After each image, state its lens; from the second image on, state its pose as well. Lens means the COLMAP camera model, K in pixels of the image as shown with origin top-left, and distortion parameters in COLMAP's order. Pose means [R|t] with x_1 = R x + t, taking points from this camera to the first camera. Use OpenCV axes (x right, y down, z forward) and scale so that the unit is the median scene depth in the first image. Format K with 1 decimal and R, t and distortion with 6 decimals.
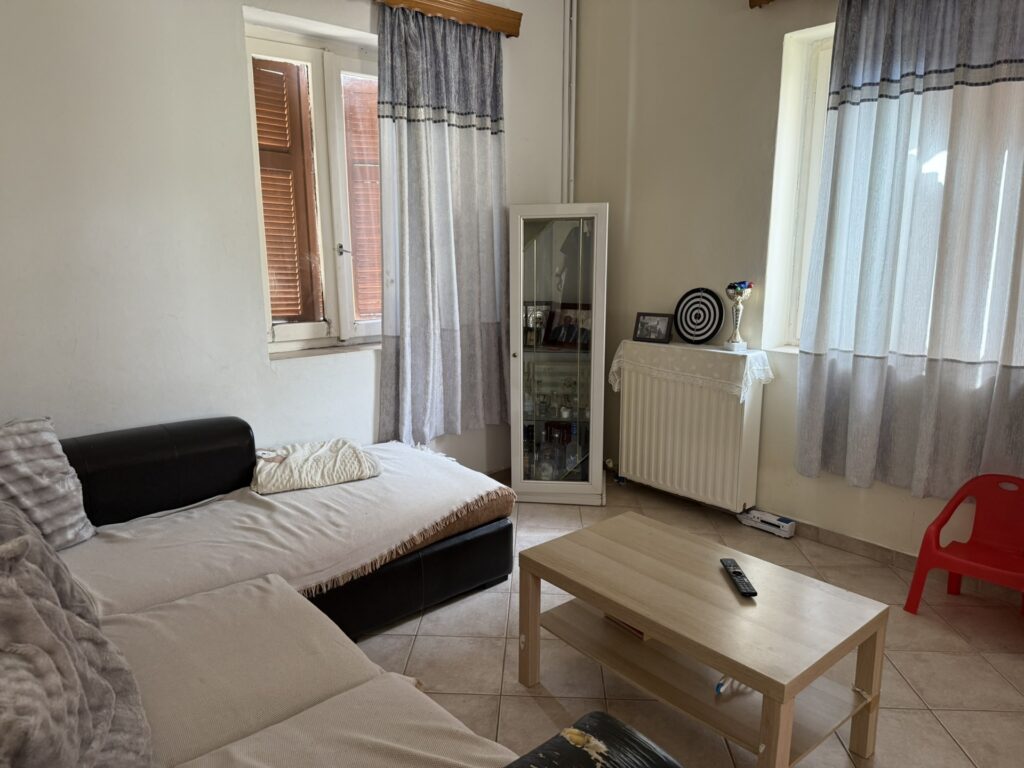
lens RADIAL K [[709.9, 0, 512.0], [0, 709.9, 384.0], [0, 0, 1]] dist [0.062475, -0.070873]
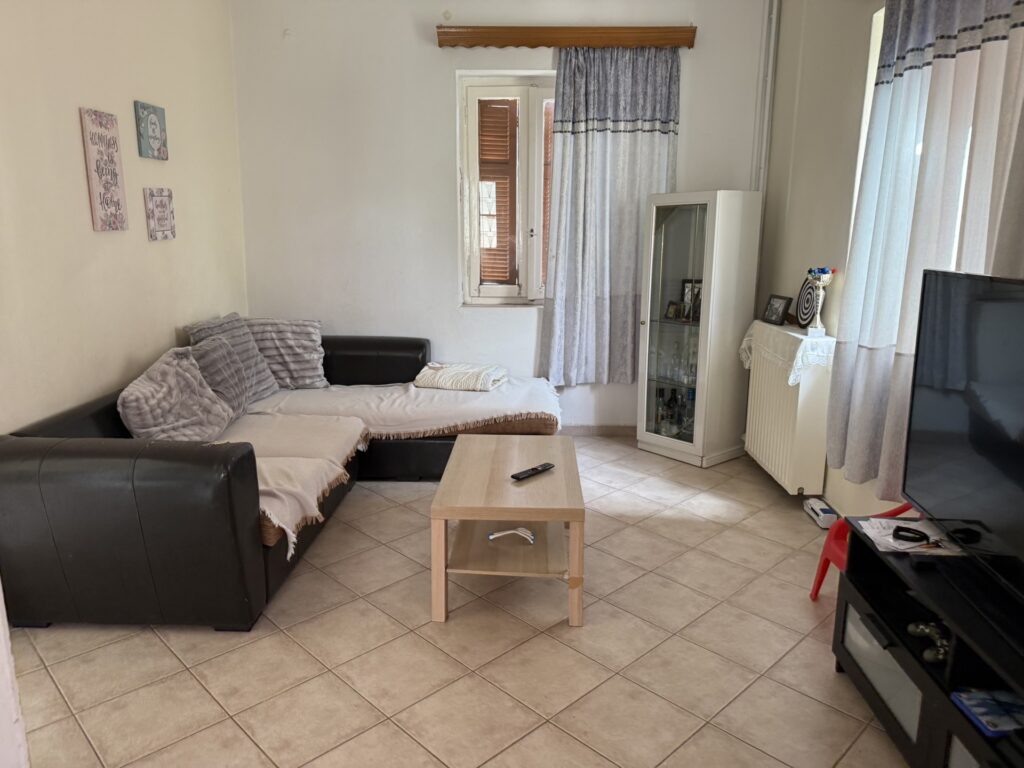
lens RADIAL K [[709.9, 0, 512.0], [0, 709.9, 384.0], [0, 0, 1]] dist [0.062475, -0.070873]
pose [[0.734325, 0.148708, -0.662309, 0.687152], [-0.138328, 0.988017, 0.068470, 0.009386], [0.664554, 0.041336, 0.746096, -0.025845]]
